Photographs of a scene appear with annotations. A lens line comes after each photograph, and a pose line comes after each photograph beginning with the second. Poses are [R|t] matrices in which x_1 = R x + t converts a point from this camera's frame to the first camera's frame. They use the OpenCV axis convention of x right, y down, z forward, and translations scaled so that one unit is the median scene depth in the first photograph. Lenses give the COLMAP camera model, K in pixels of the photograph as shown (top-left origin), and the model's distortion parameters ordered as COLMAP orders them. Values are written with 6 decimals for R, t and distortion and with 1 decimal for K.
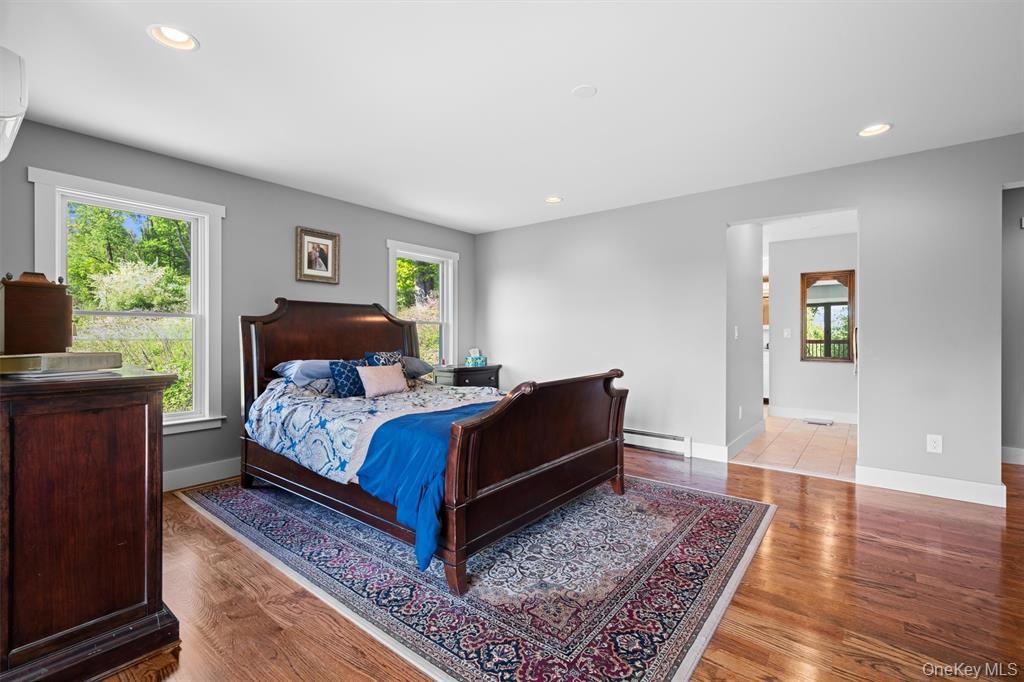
lens RADIAL K [[445.8, 0, 510.1], [0, 445.8, 337.2], [0, 0, 1]] dist [-0.002034, -0.000052]
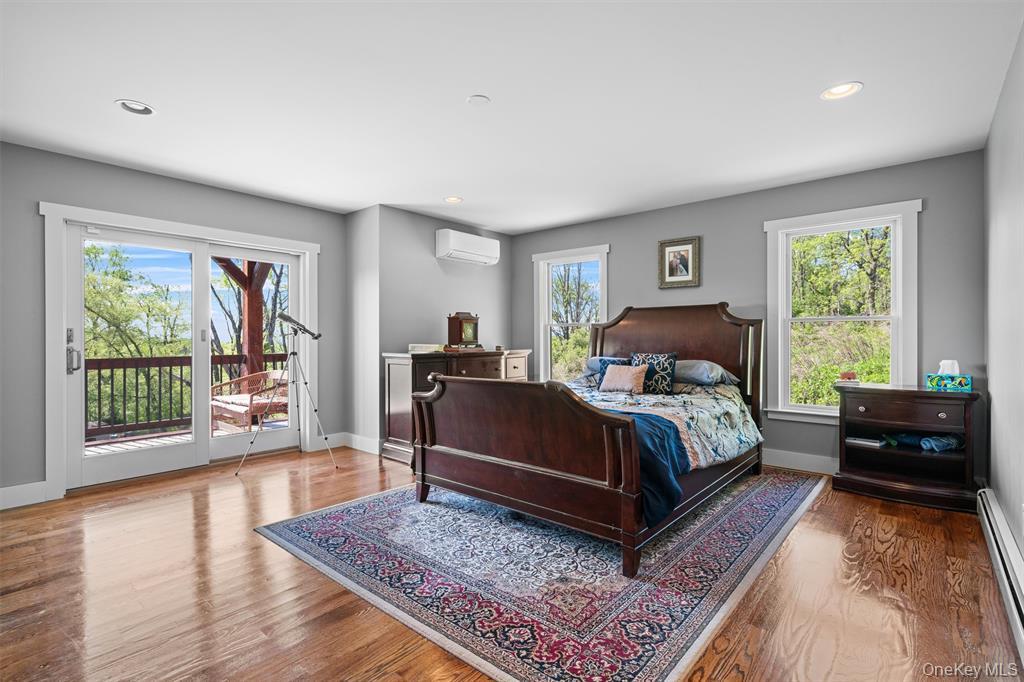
lens RADIAL K [[469.7, 0, 509.6], [0, 469.7, 339.4], [0, 0, 1]] dist [-0.003568, 0.000937]
pose [[-0.023300, 0.004153, -0.999720, 1.076214], [-0.002400, 0.999988, 0.004210, -0.003405], [0.999726, 0.002498, -0.023290, 0.947962]]
